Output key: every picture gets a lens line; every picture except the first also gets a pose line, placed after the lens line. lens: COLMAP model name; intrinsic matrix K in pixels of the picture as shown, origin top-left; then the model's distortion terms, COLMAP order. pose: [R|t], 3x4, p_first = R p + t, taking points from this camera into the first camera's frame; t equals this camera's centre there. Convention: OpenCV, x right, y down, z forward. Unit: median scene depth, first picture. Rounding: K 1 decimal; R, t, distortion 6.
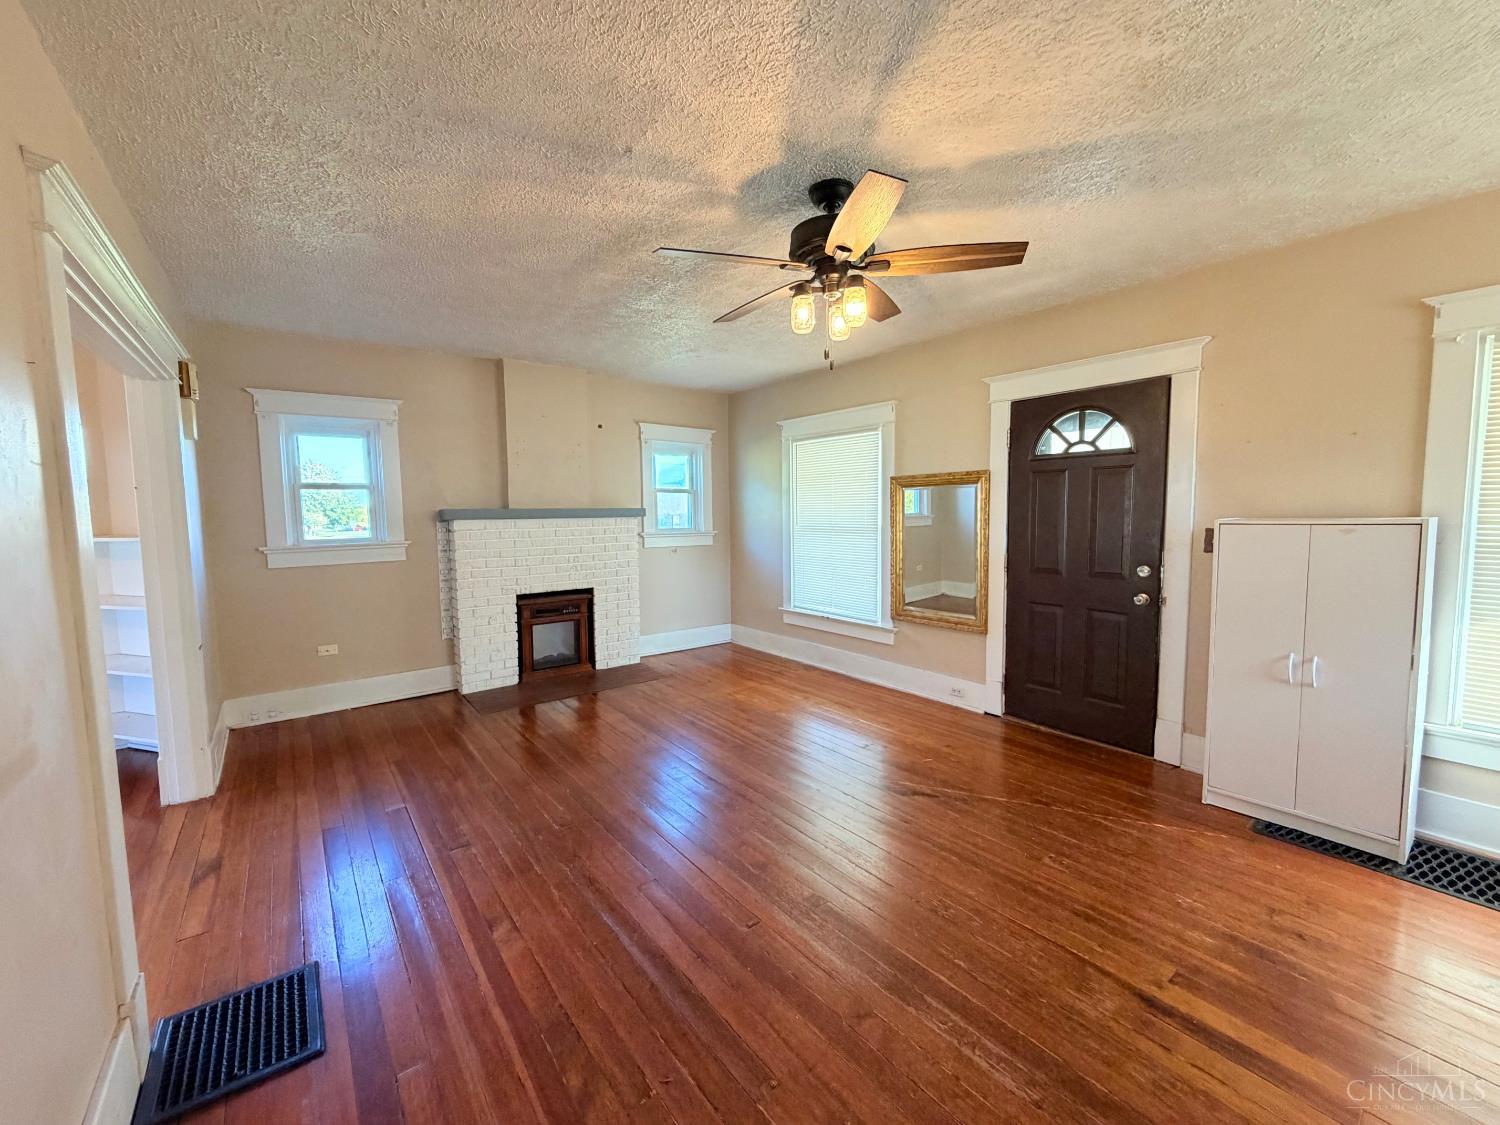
lens RADIAL K [[599.1, 0, 745.9], [0, 599.1, 561.3], [0, 0, 1]] dist [-0.000310, -0.000481]
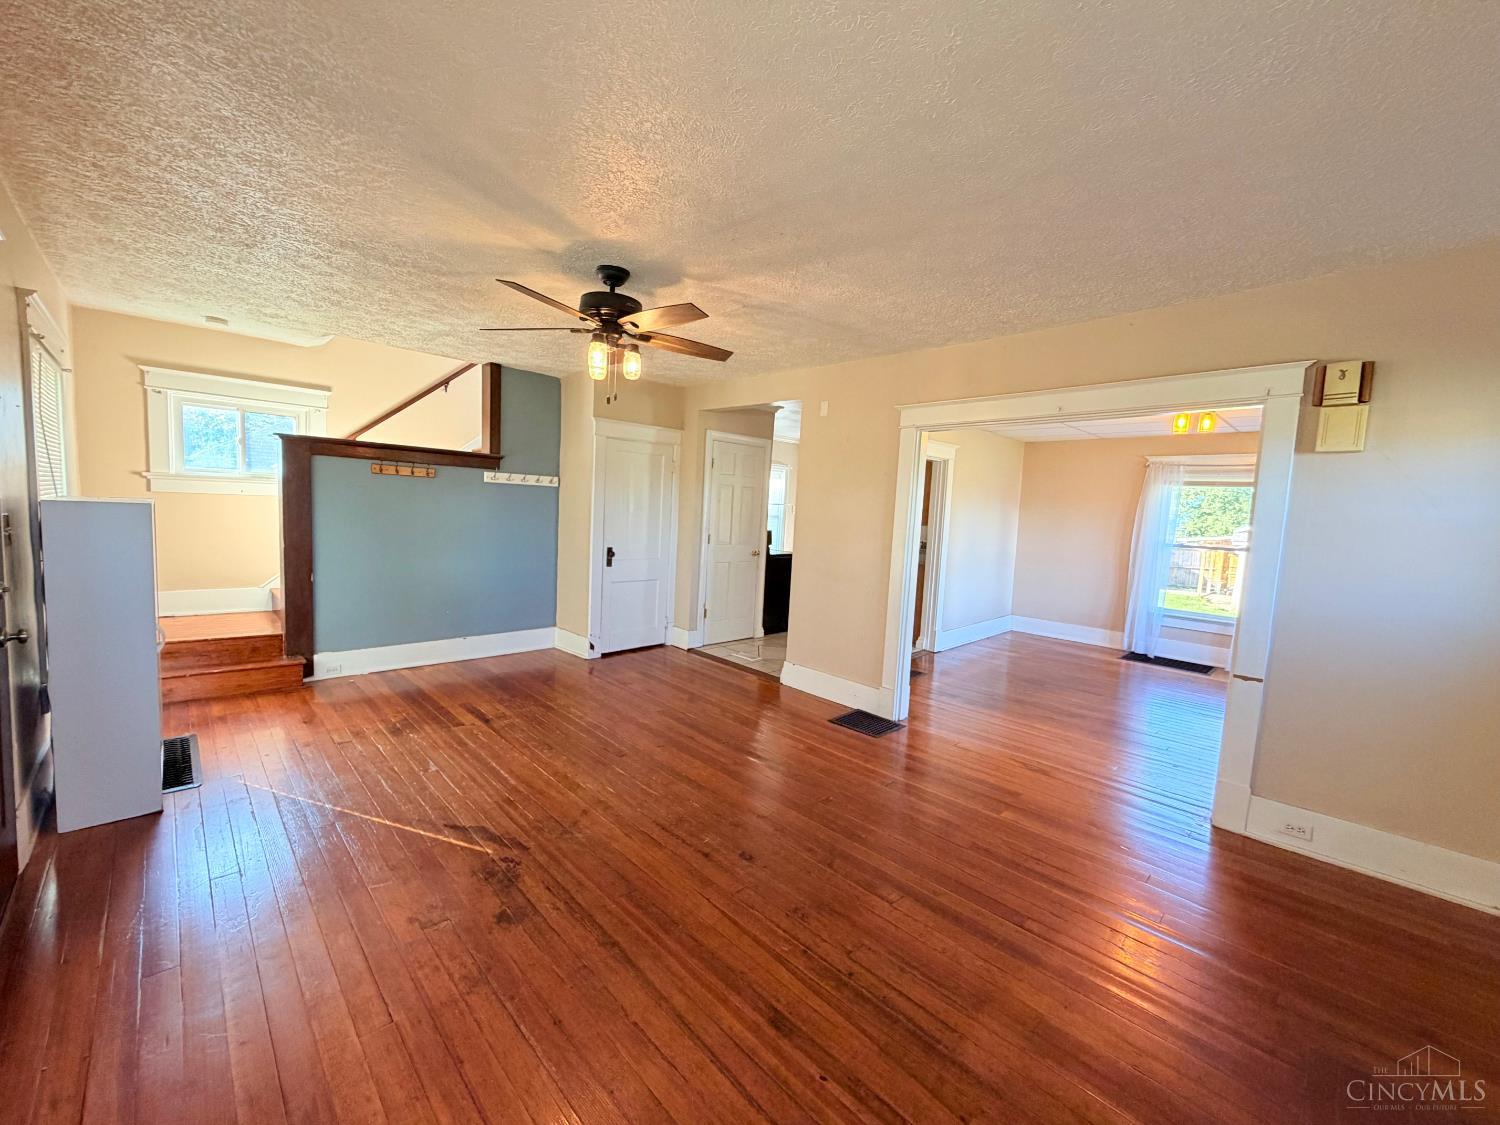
lens RADIAL K [[599.1, 0, 745.9], [0, 599.1, 561.3], [0, 0, 1]] dist [-0.000310, -0.000481]
pose [[-0.993028, -0.025683, -0.115049, -0.009171], [-0.045293, 0.984189, 0.171232, -0.117229], [0.108832, 0.175249, -0.978490, 1.296521]]
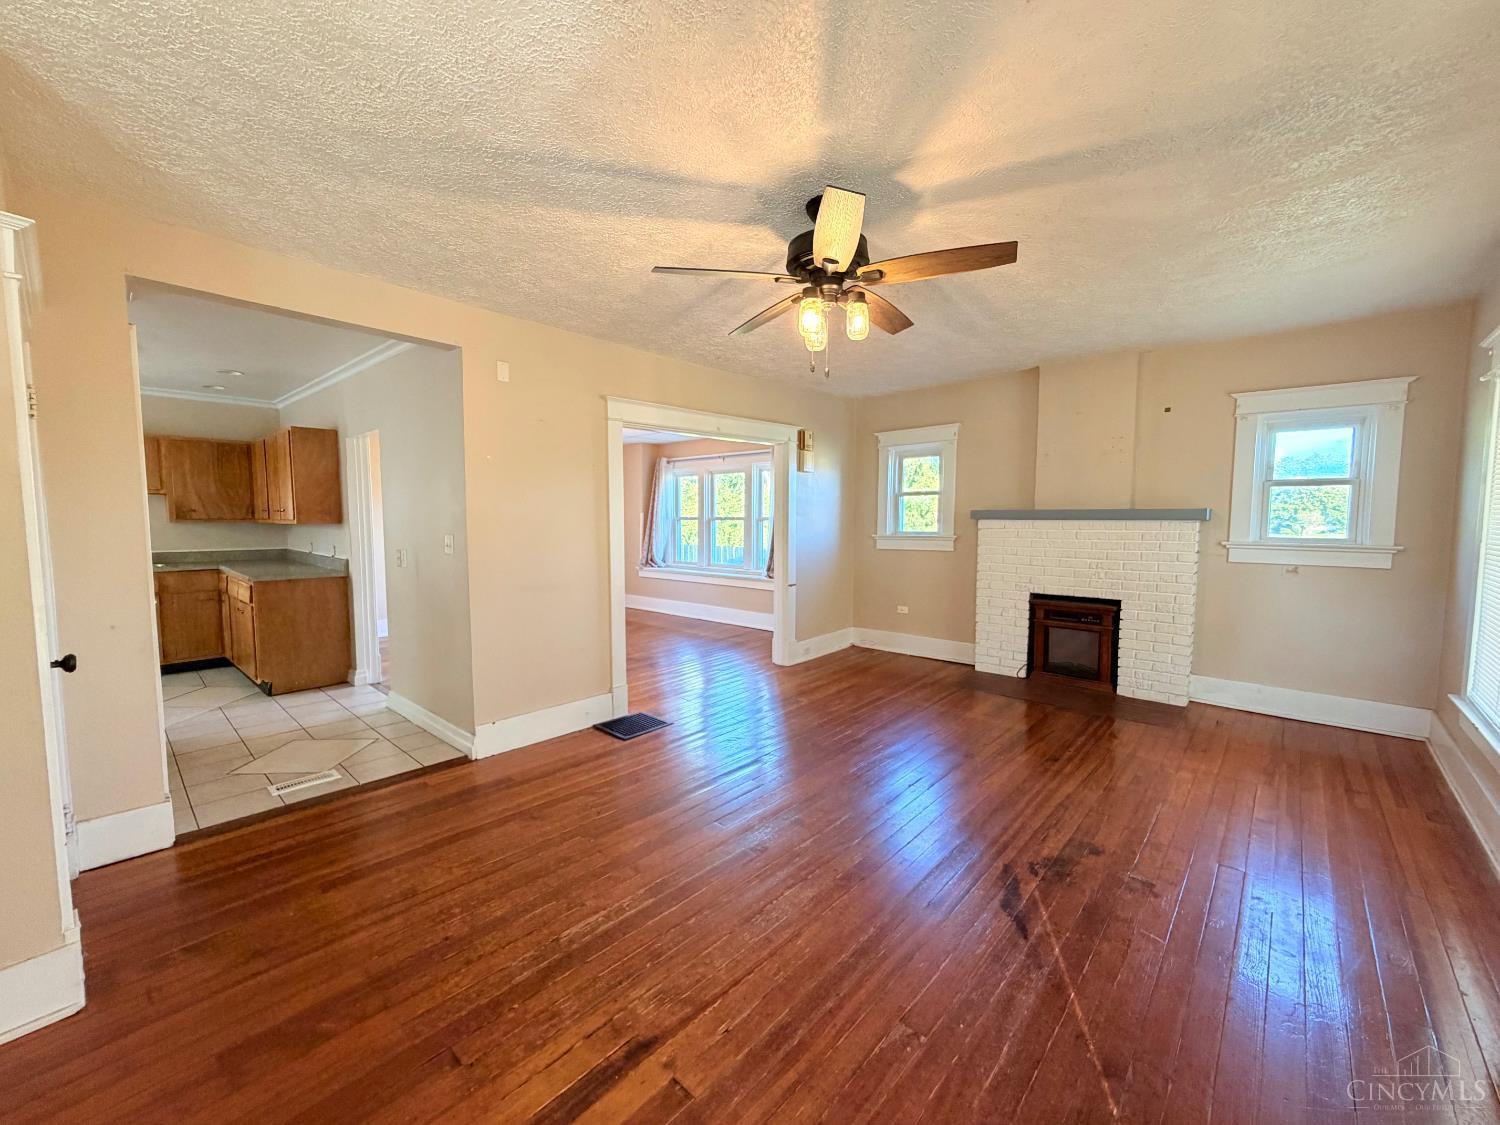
lens RADIAL K [[598.9, 0, 747.5], [0, 598.9, 563.3], [0, 0, 1]] dist [0.000275, -0.000028]
pose [[0.174465, 0.088800, -0.980651, 0.623417], [-0.082949, 0.993711, 0.075226, -0.037010], [0.981163, 0.068220, 0.180734, 0.377584]]
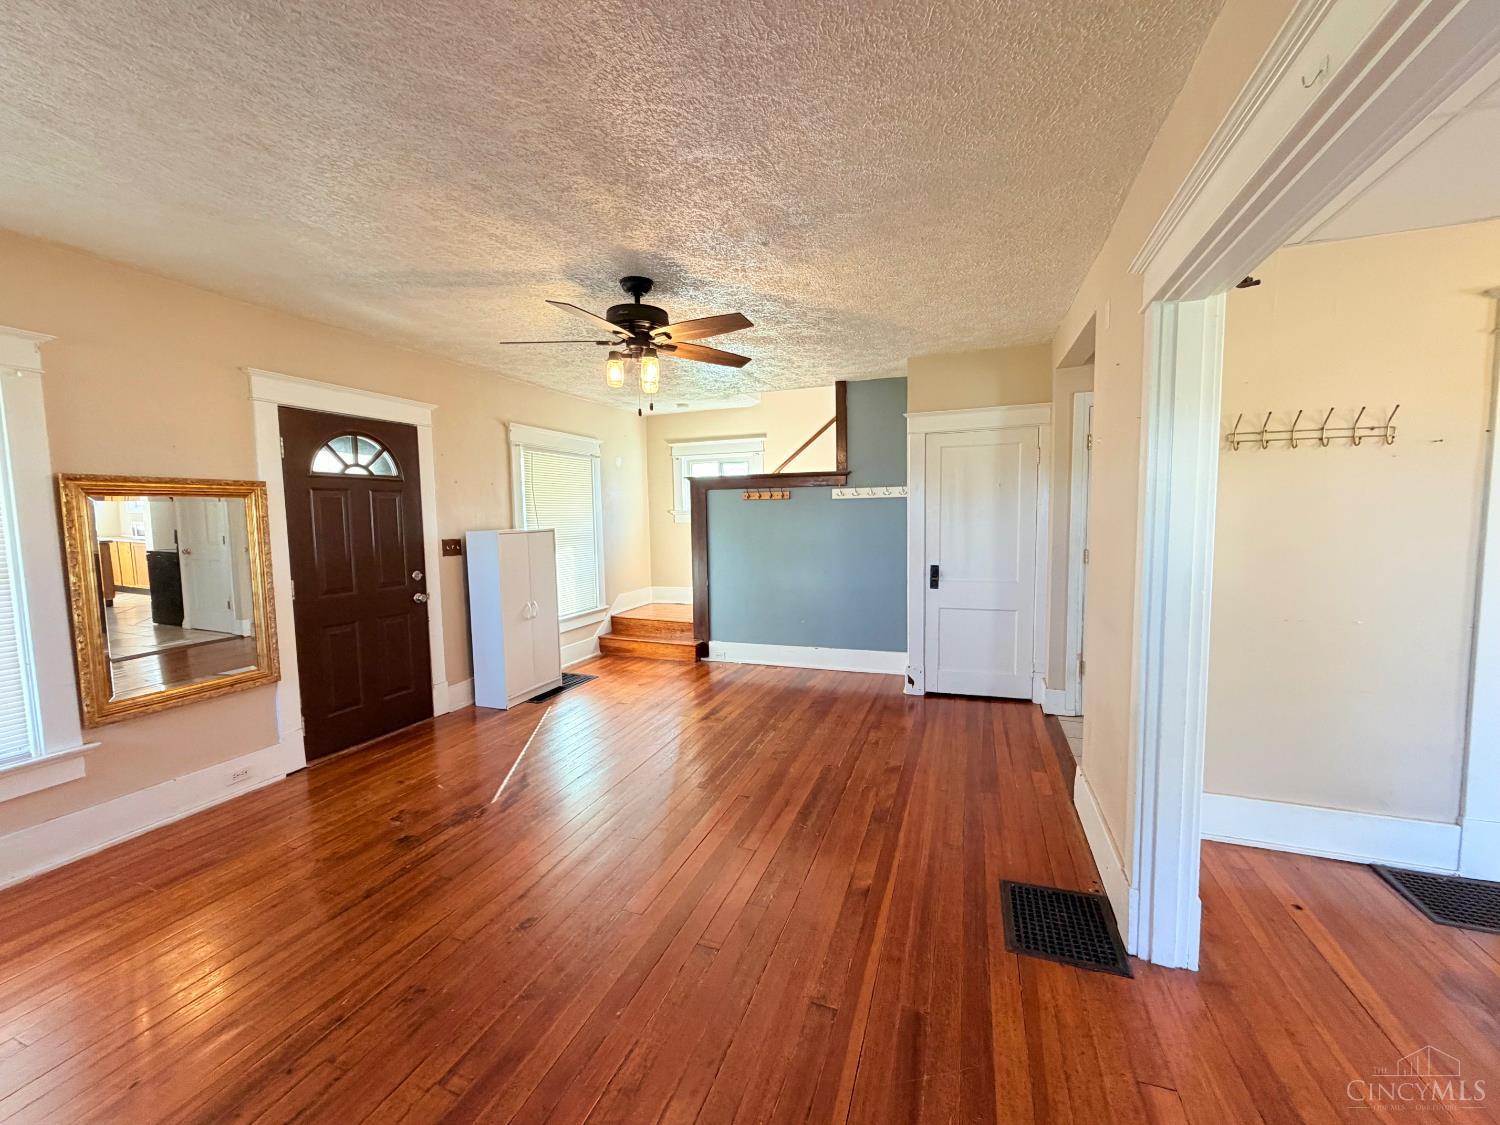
lens RADIAL K [[599.1, 0, 745.9], [0, 599.1, 561.3], [0, 0, 1]] dist [-0.000310, -0.000481]
pose [[-0.527396, -0.043990, 0.848480, -0.601816], [0.094254, 0.989465, 0.109886, -0.067757], [-0.844376, 0.137926, -0.517693, 0.826730]]
